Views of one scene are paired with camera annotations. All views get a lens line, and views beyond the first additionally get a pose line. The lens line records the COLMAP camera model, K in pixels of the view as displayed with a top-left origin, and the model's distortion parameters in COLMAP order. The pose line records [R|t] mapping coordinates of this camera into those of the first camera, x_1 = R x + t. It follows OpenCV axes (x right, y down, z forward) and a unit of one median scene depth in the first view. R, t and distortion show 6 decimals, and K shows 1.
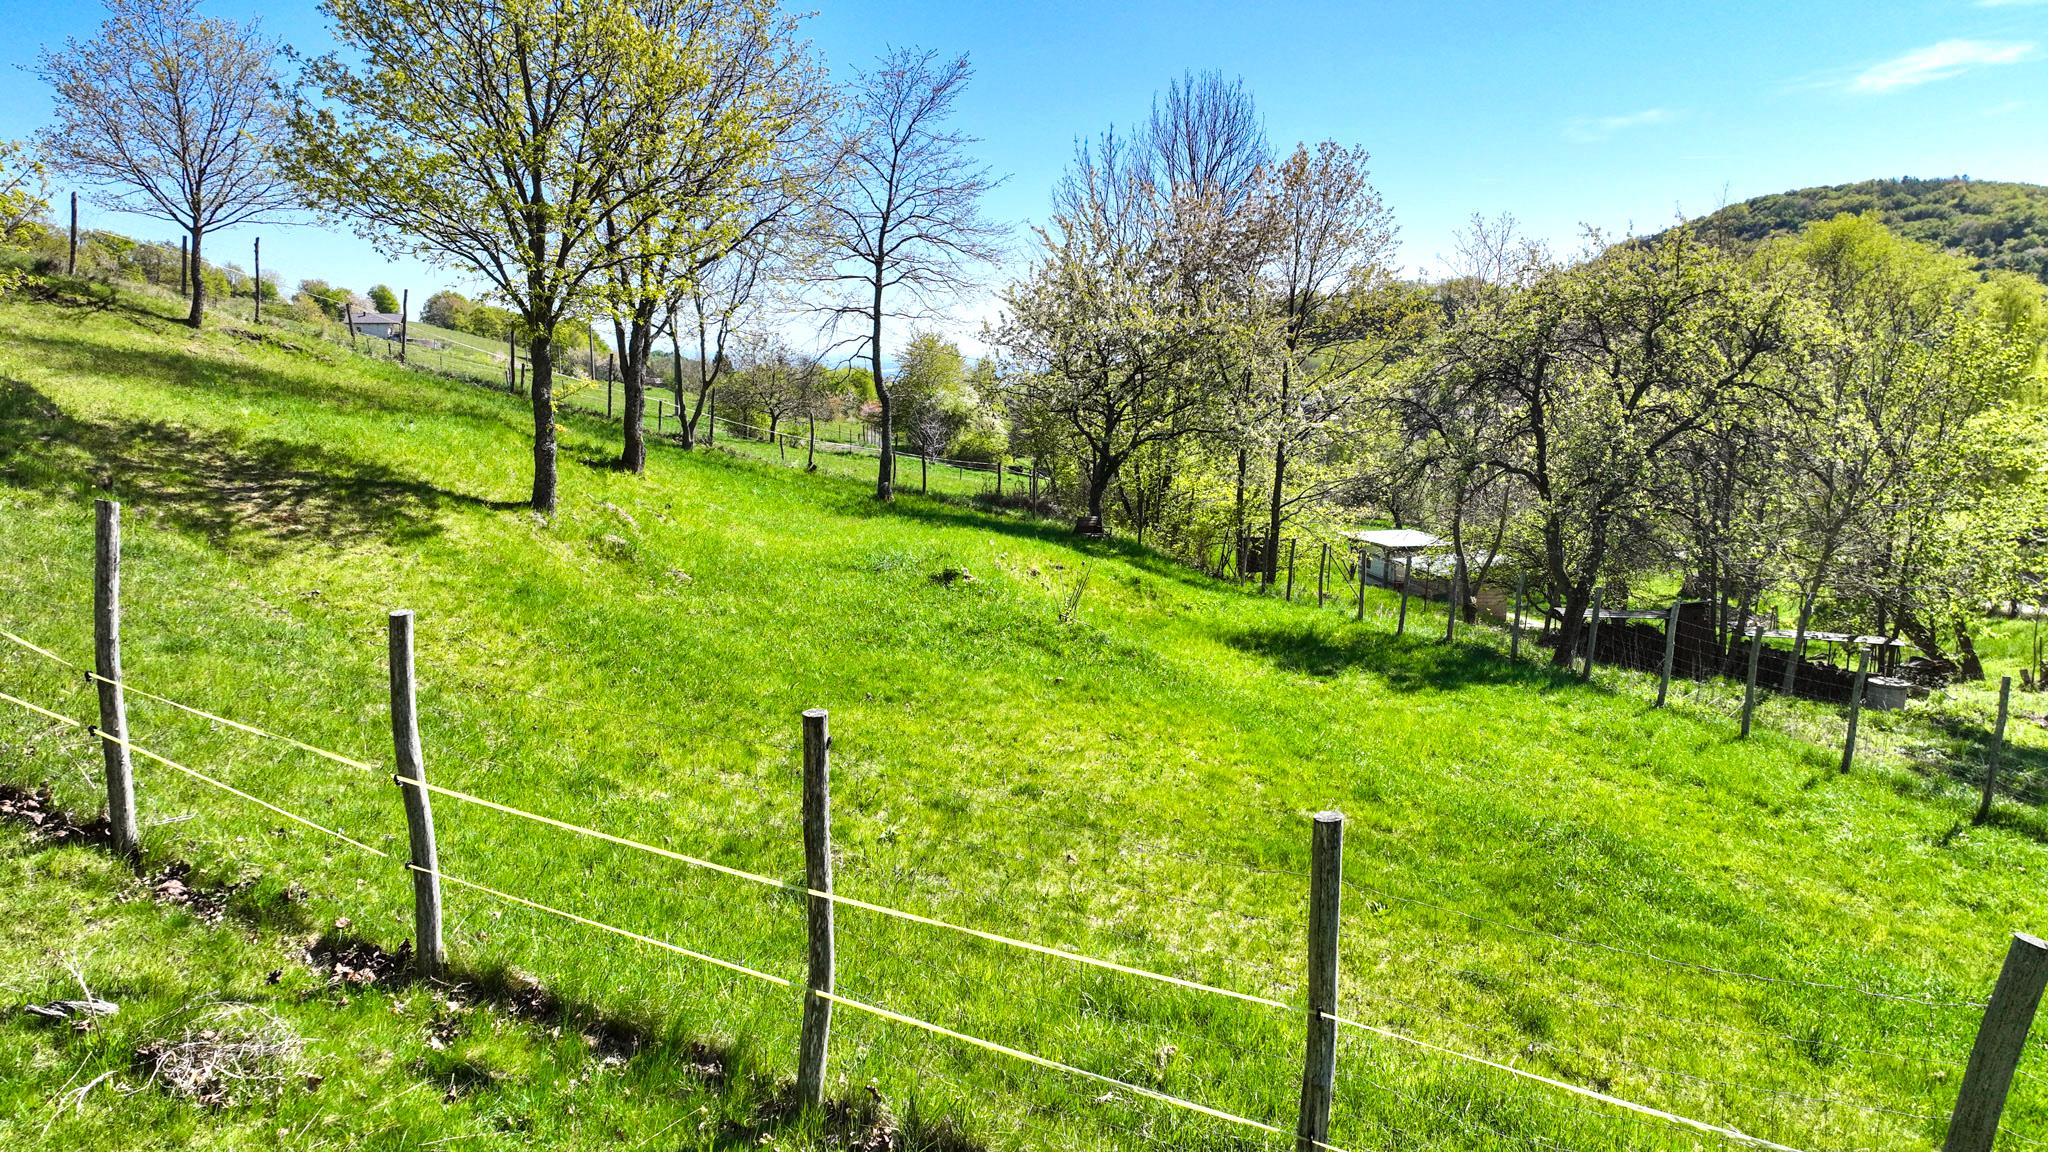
lens RADIAL K [[1441.5, 0, 1021.1], [0, 1441.5, 579.8], [0, 0, 1]] dist [0.003620, 0.006645]
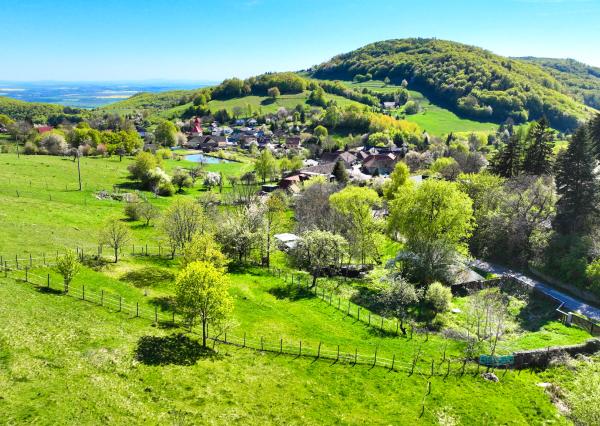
lens RADIAL K [[533.4, 0, 300.7], [0, 533.4, 214.9], [0, 0, 1]] dist [0.006925, -0.000496]
pose [[0.949850, -0.077011, 0.303075, -0.373230], [0.048565, 0.993770, 0.100310, -0.461324], [-0.308912, -0.080561, 0.947673, -1.214549]]
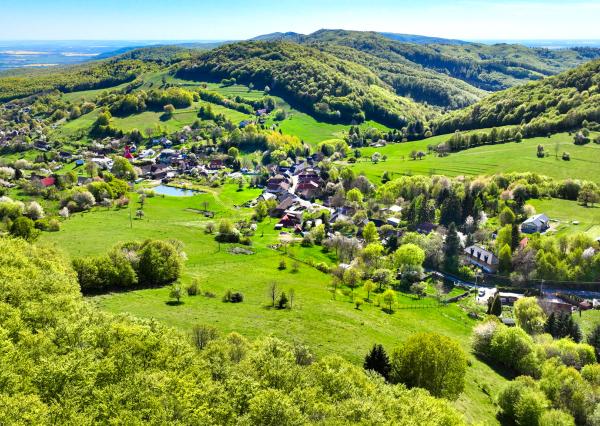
lens RADIAL K [[533.4, 0, 299.3], [0, 533.4, 215.0], [0, 0, 1]] dist [0.006925, -0.000496]
pose [[0.794374, -0.199344, 0.573787, -4.028119], [0.101666, 0.974925, 0.197955, -2.197726], [-0.598860, -0.098916, 0.794721, -3.696048]]
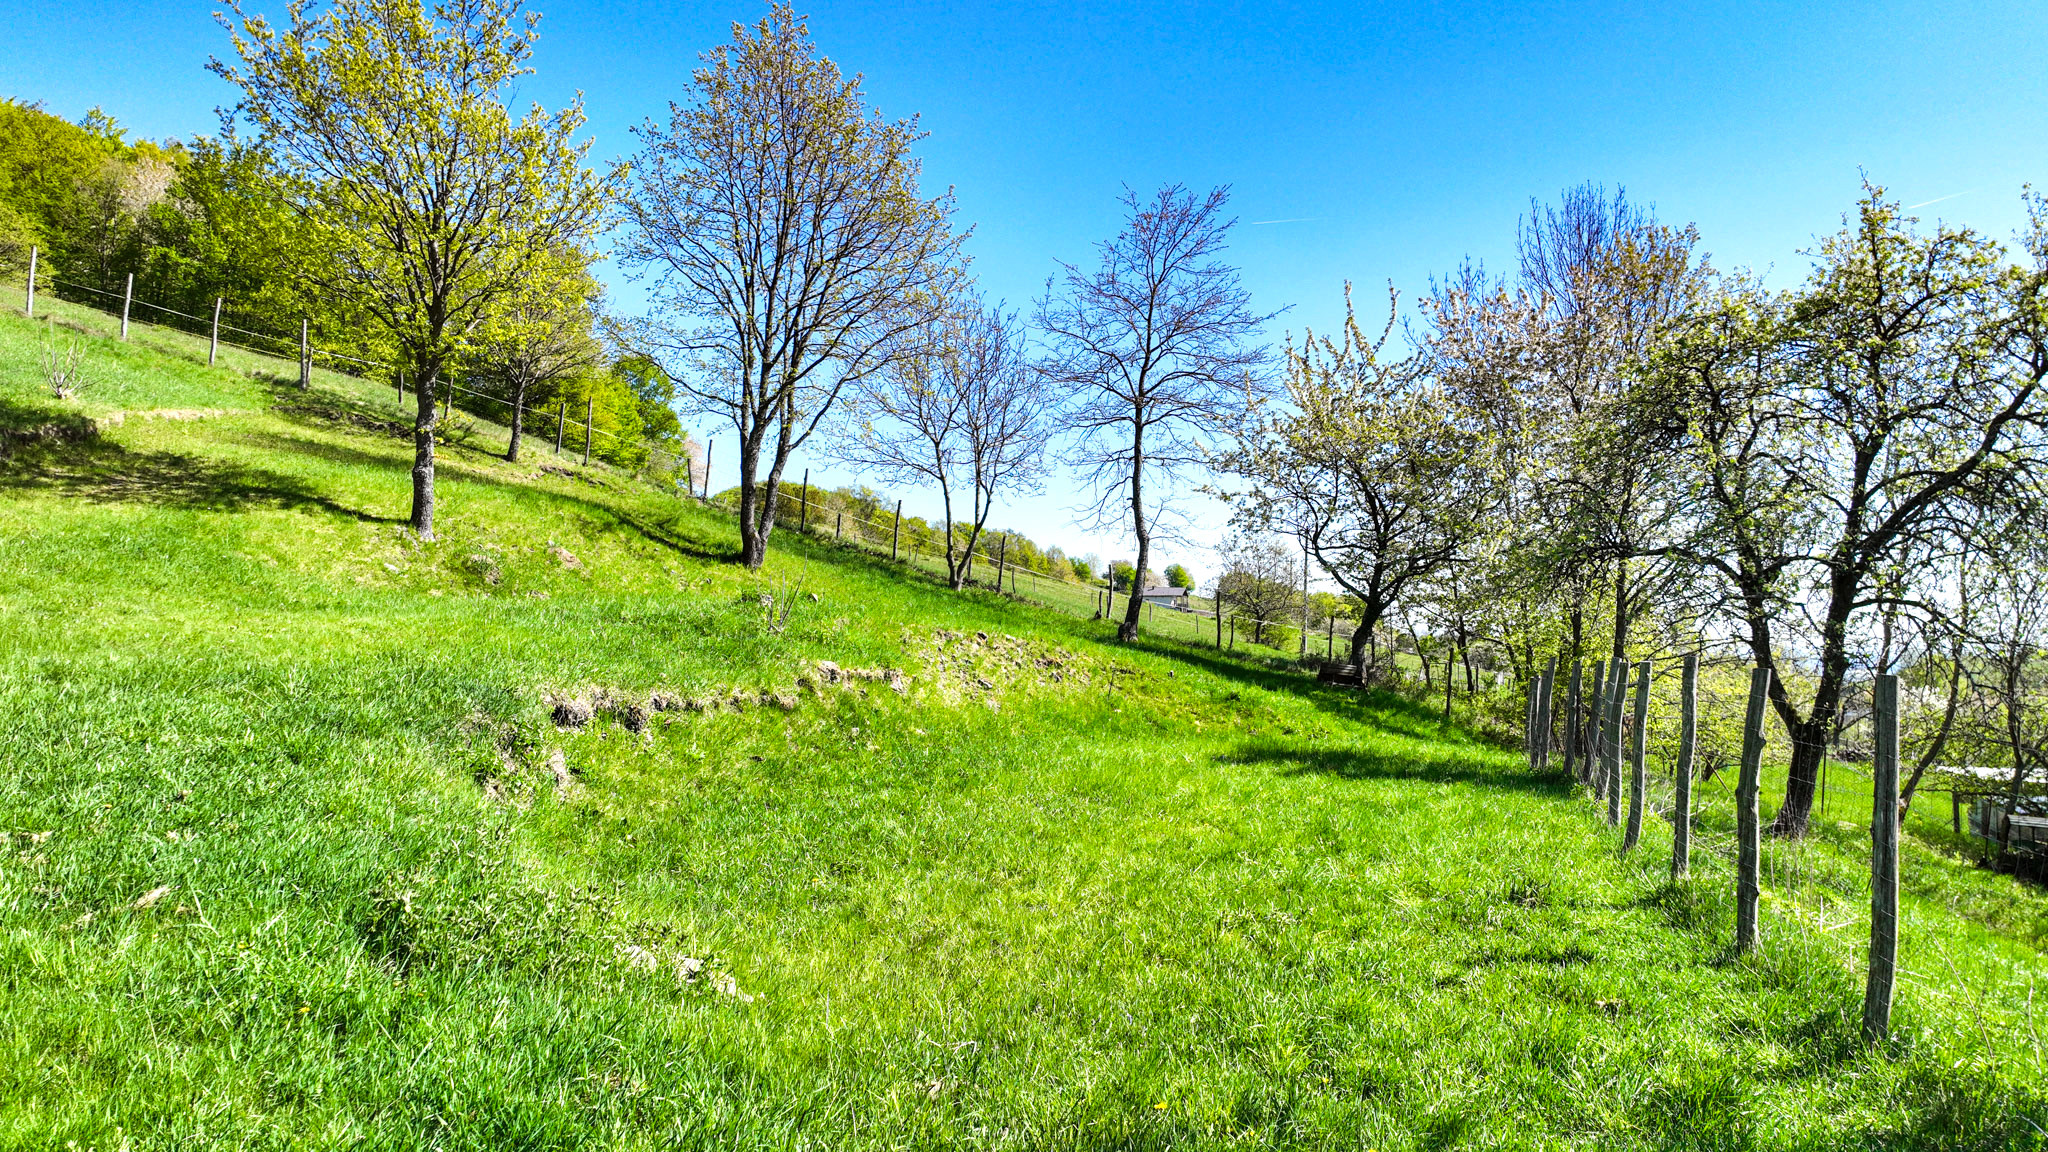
lens RADIAL K [[1441.5, 0, 1029.3], [0, 1441.5, 574.1], [0, 0, 1]] dist [0.003620, 0.006645]
pose [[0.854482, -0.013945, -0.519294, 0.345694], [-0.090274, 0.980444, -0.174872, 0.073806], [0.511577, 0.196304, 0.836513, 0.162415]]
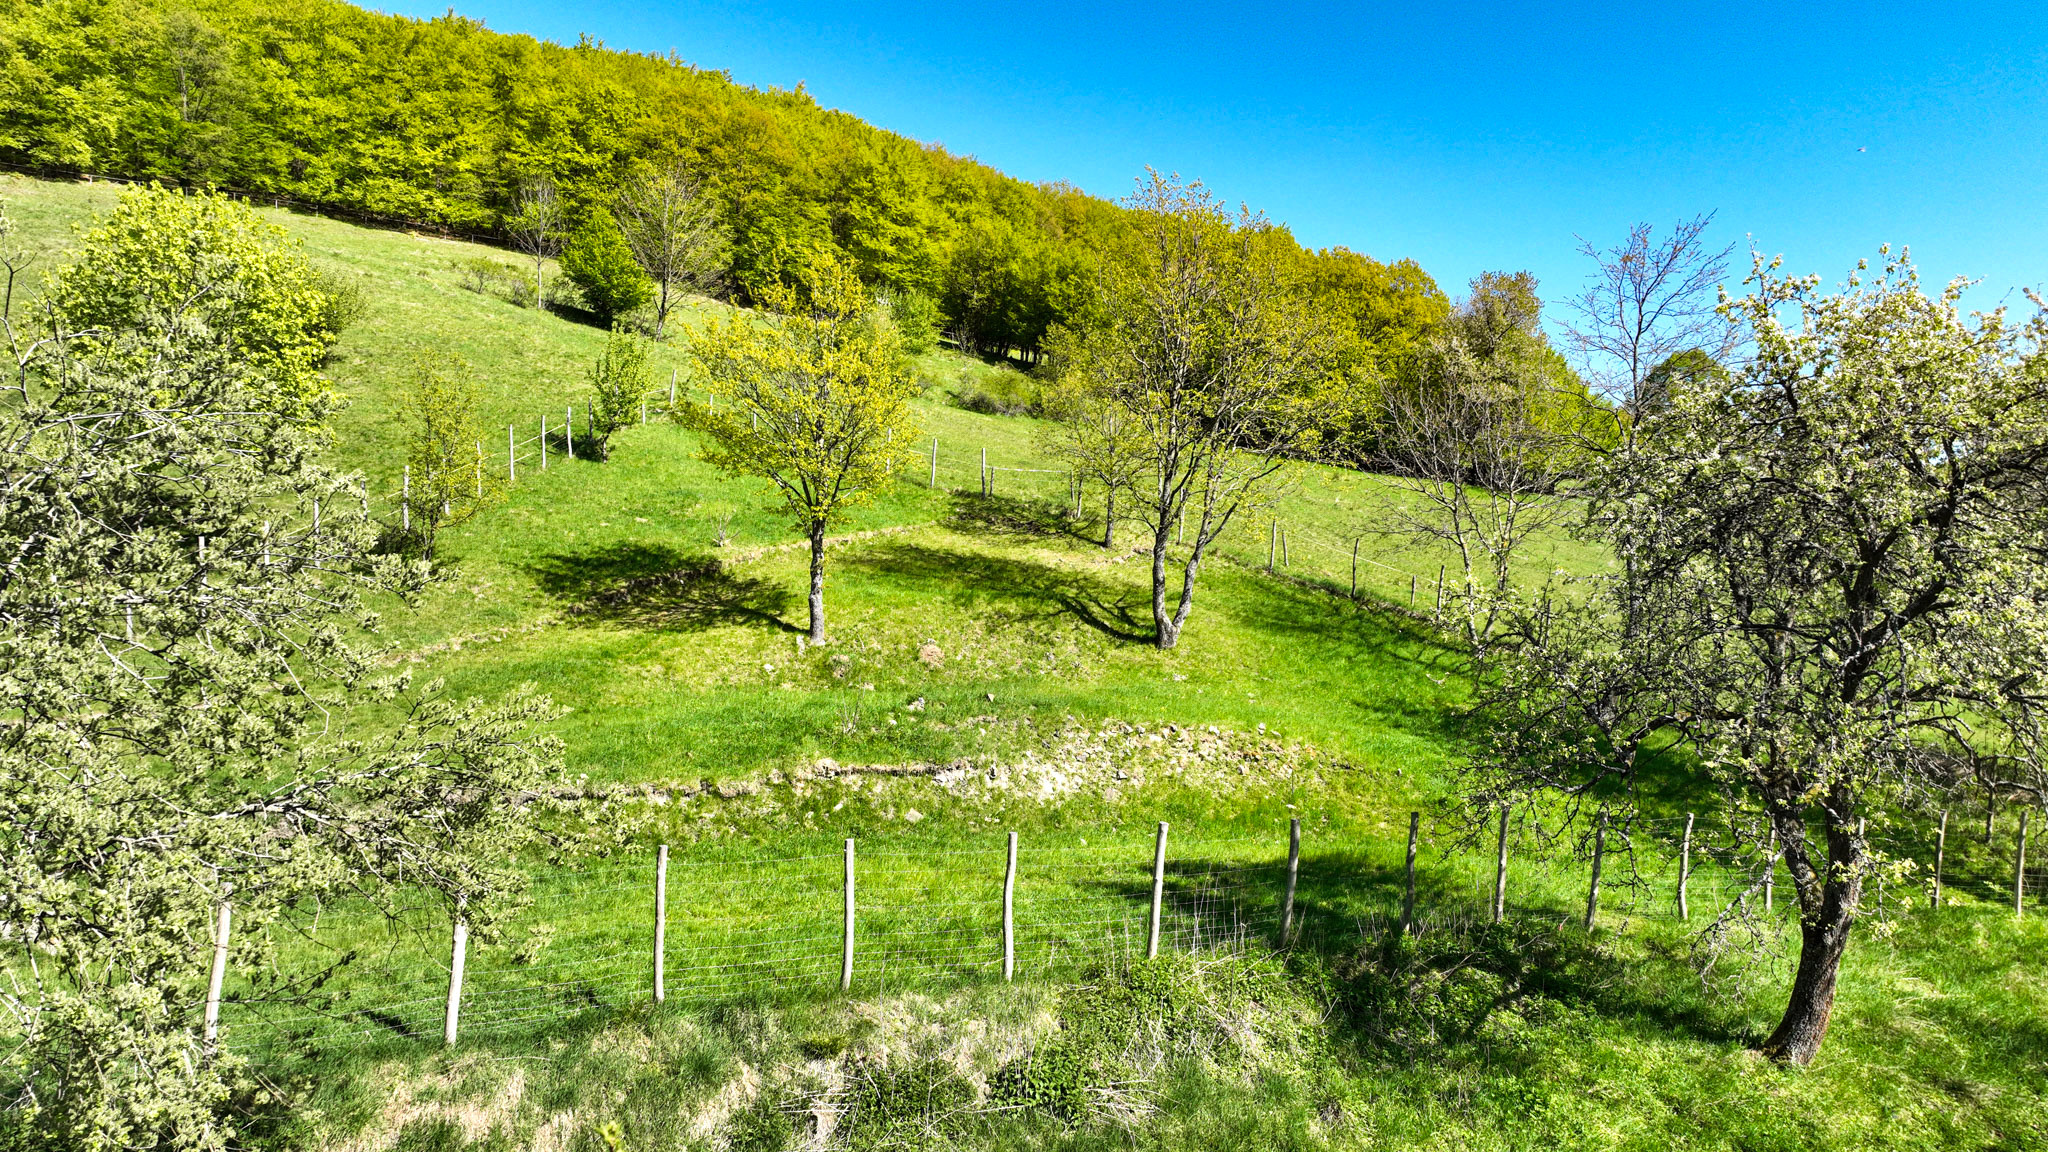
lens RADIAL K [[1441.5, 0, 1028.0], [0, 1441.5, 580.3], [0, 0, 1]] dist [0.003620, 0.006645]
pose [[0.224712, -0.014812, -0.974313, 0.698528], [-0.168258, 0.984275, -0.053769, -0.033825], [0.959788, 0.176019, 0.218687, 0.452685]]
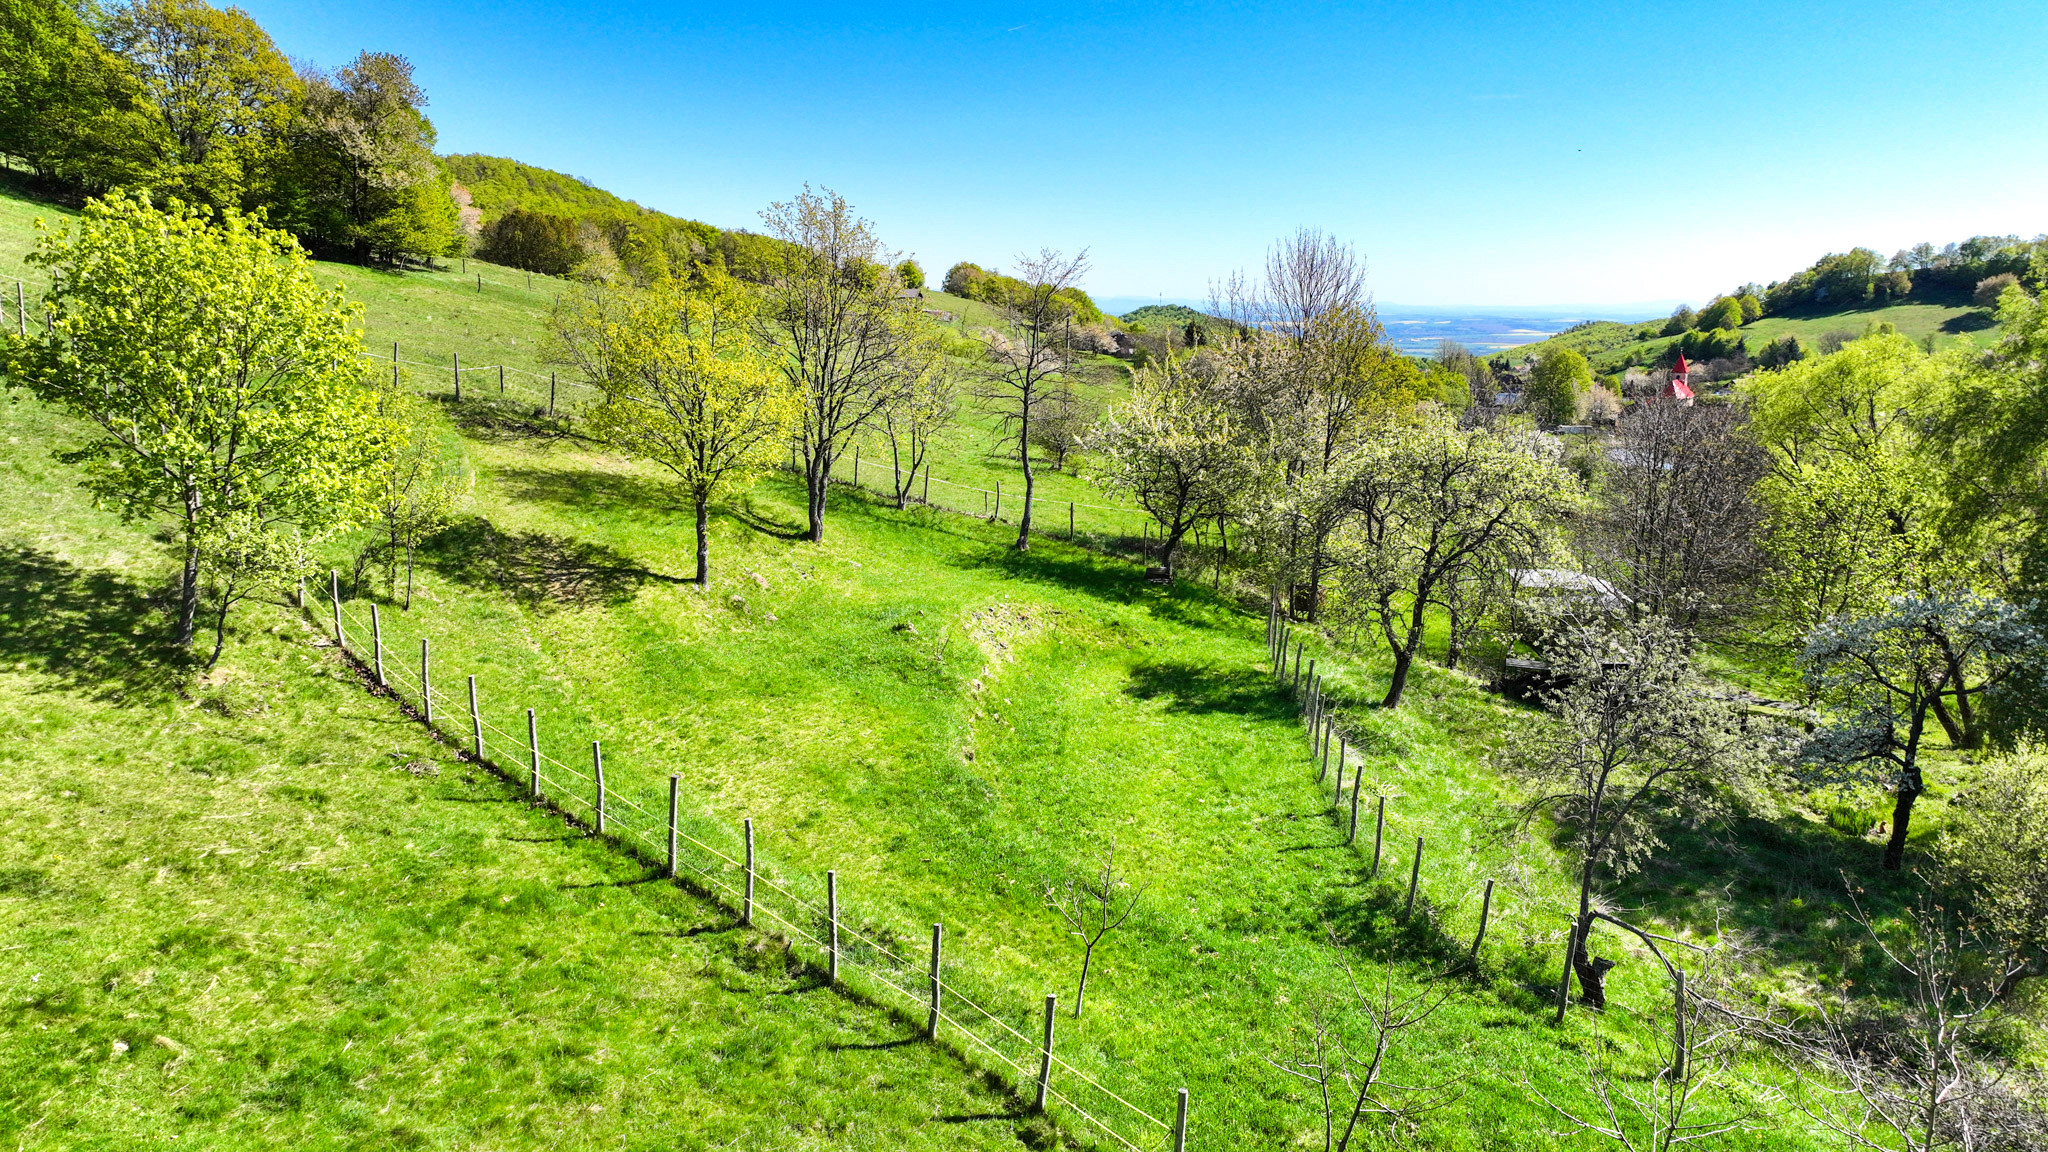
lens RADIAL K [[1441.5, 0, 1027.4], [0, 1441.5, 578.4], [0, 0, 1]] dist [0.003620, 0.006645]
pose [[0.939656, 0.067658, -0.335363, 0.413868], [-0.056475, 0.997478, 0.042999, -0.088448], [0.337426, -0.021465, 0.941107, -0.402969]]
